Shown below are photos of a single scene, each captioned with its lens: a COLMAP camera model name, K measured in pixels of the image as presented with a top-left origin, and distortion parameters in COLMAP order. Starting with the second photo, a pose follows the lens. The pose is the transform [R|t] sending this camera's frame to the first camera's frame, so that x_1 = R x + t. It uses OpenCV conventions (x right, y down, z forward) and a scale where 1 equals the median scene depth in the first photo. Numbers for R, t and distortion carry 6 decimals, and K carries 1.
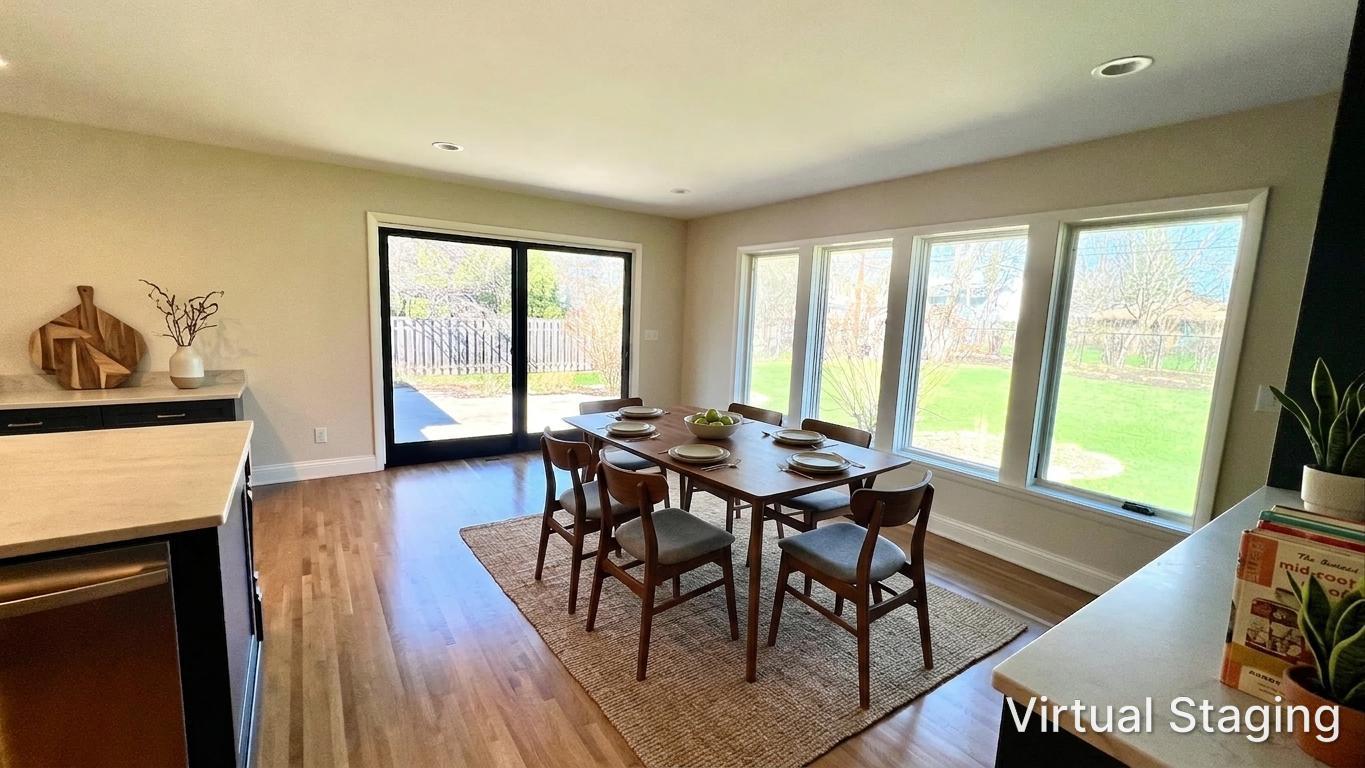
lens RADIAL K [[554.0, 0, 682.5], [0, 554.0, 384.0], [0, 0, 1]] dist [0.000252, 0.000009]
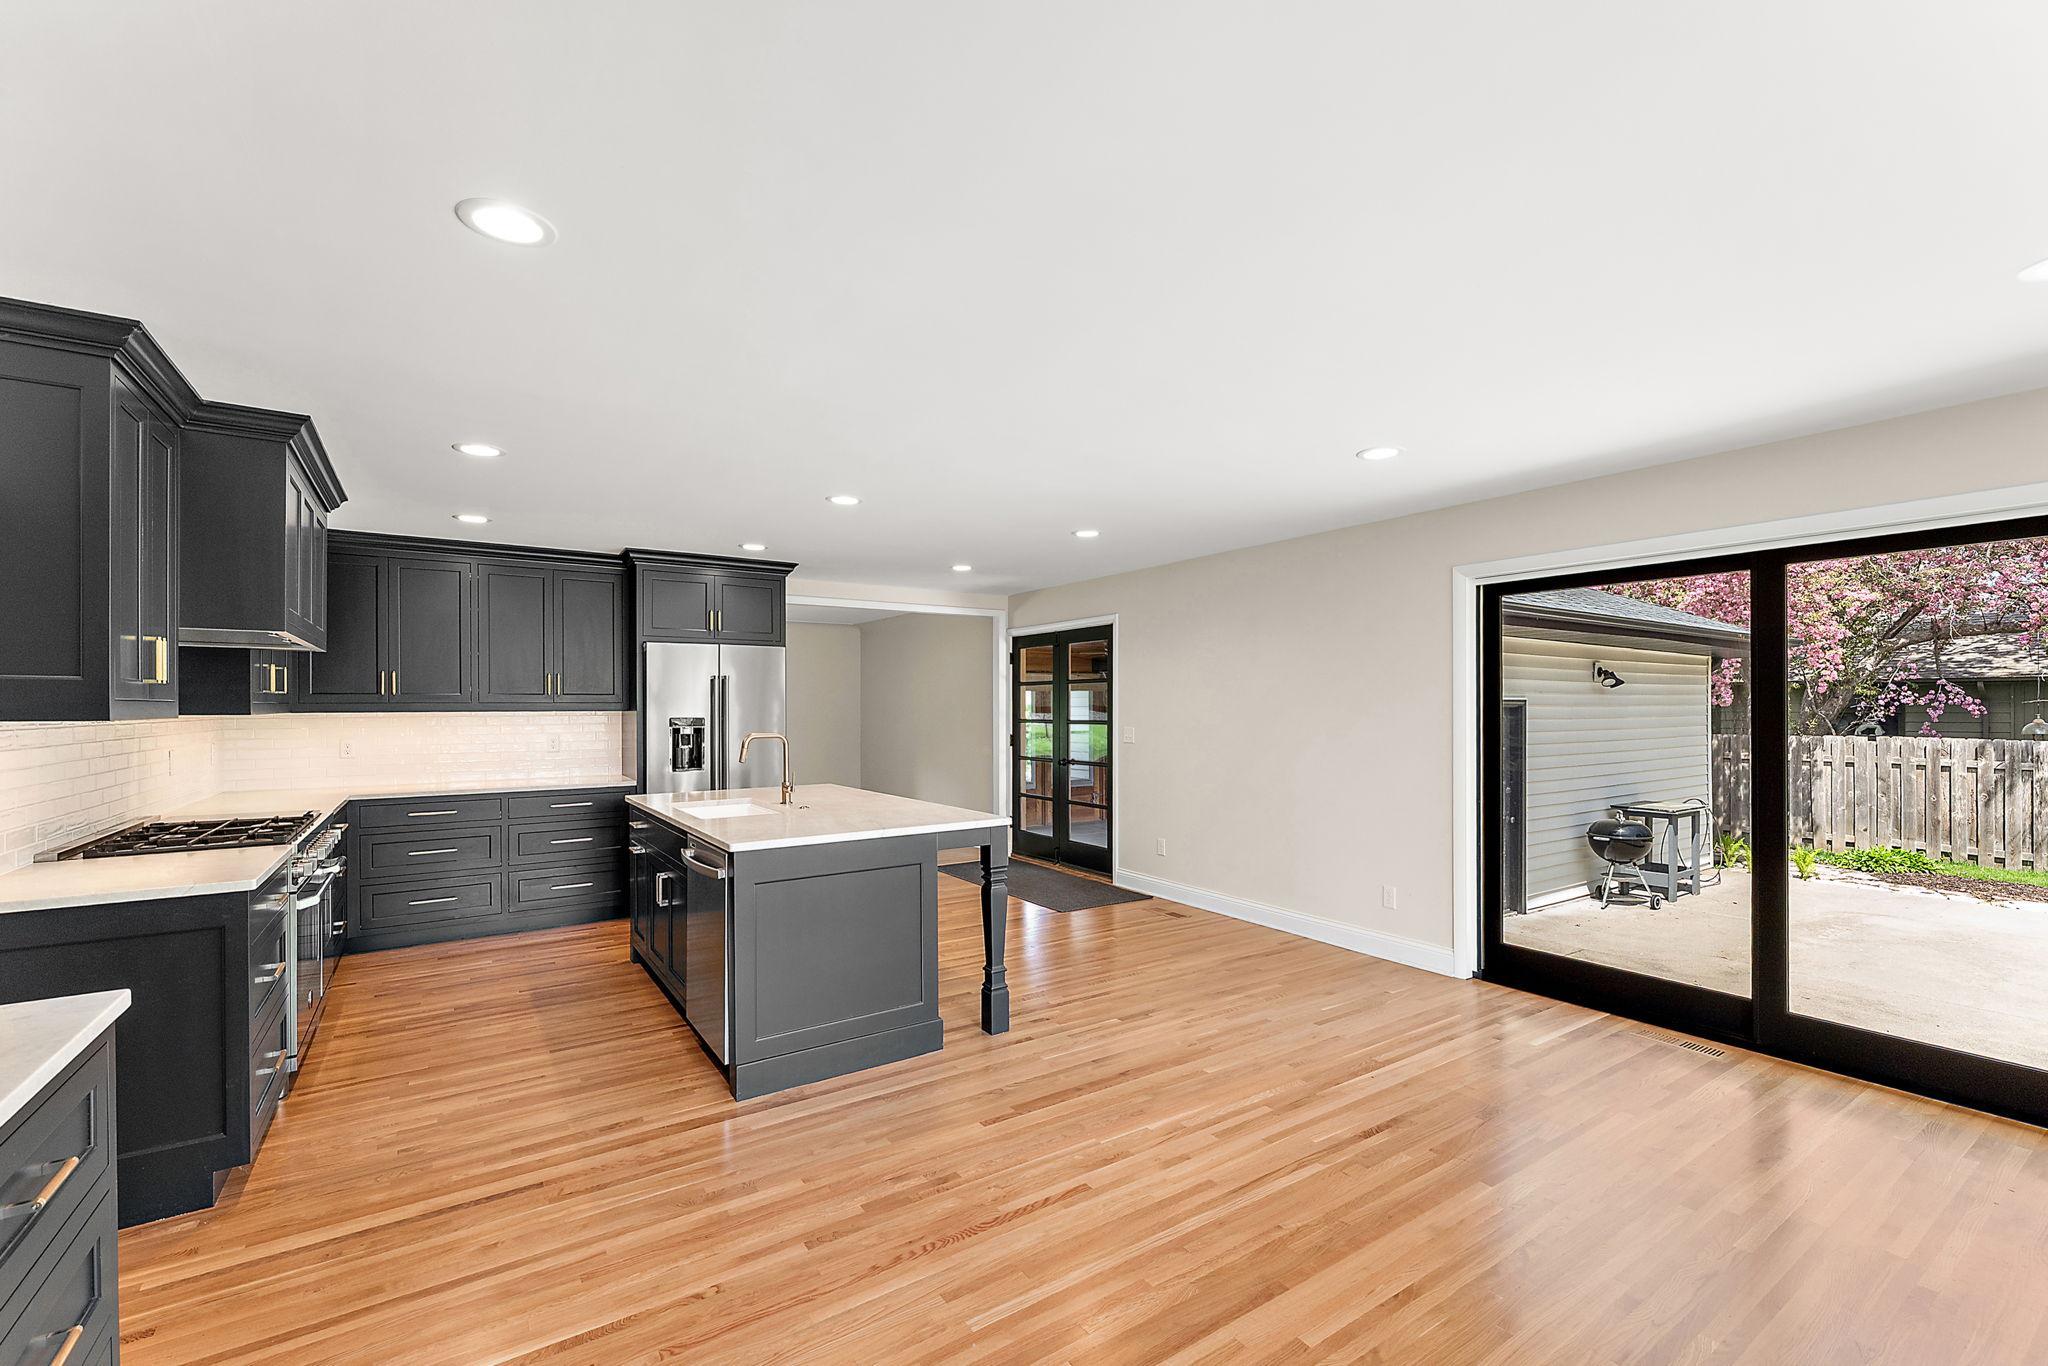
lens RADIAL K [[869.8, 0, 1029.9], [0, 869.8, 703.5], [0, 0, 1]] dist [0.000505, 0.000007]
pose [[-0.005017, -0.045433, -0.998955, 0.422438], [-0.130971, 0.990392, -0.044386, -0.037427], [0.991374, 0.130611, -0.010919, 0.497846]]
